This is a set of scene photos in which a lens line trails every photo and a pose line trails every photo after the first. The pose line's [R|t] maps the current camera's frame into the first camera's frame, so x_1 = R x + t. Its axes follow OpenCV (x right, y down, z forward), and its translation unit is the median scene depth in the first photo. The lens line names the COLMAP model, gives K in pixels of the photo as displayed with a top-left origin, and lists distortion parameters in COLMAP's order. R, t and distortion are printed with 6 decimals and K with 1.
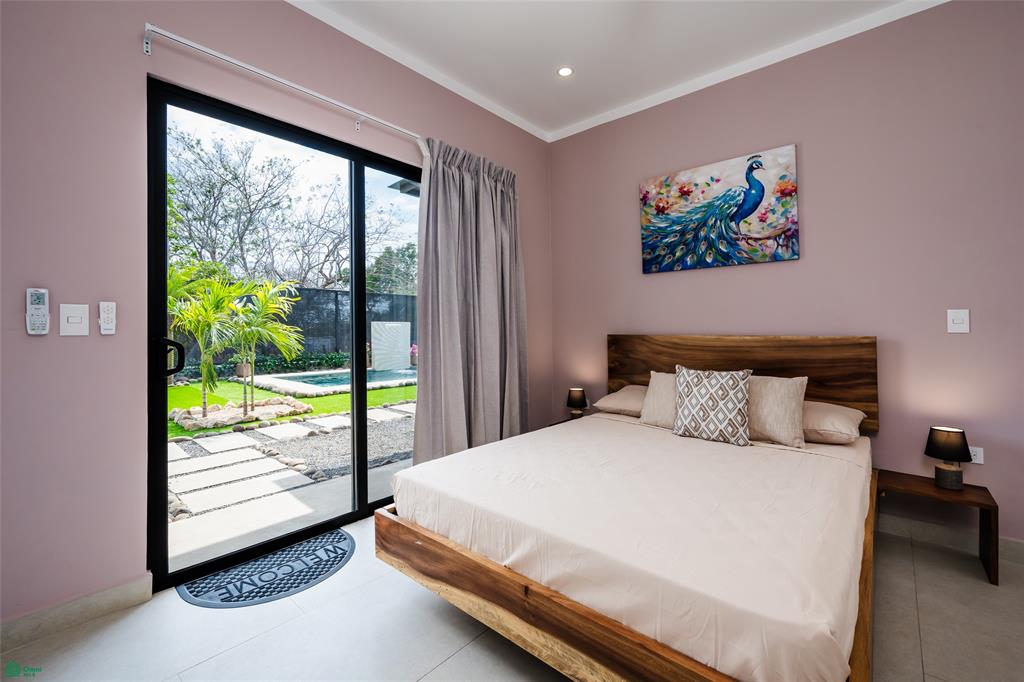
lens RADIAL K [[440.5, 0, 518.7], [0, 440.5, 334.0], [0, 0, 1]] dist [-0.002643, 0.001248]
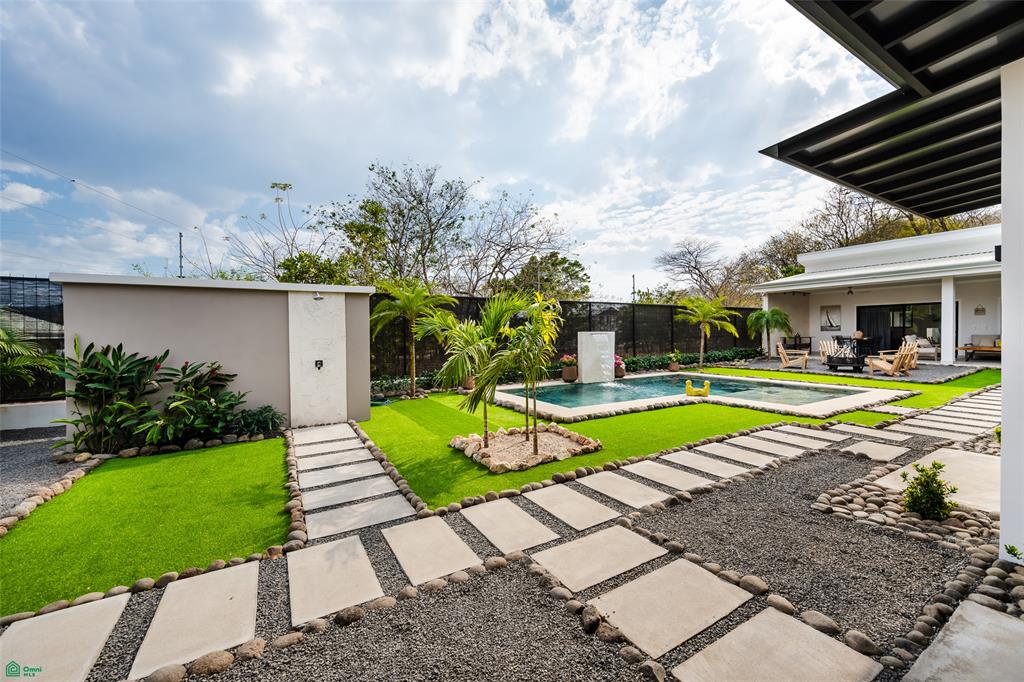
lens RADIAL K [[405.1, 0, 516.1], [0, 405.1, 342.1], [0, 0, 1]] dist [0.001551, 0.000907]
pose [[0.960674, -0.005462, -0.277626, -0.118379], [0.011139, 0.999760, 0.018875, -0.013778], [0.277457, -0.021225, 0.960504, 0.058870]]
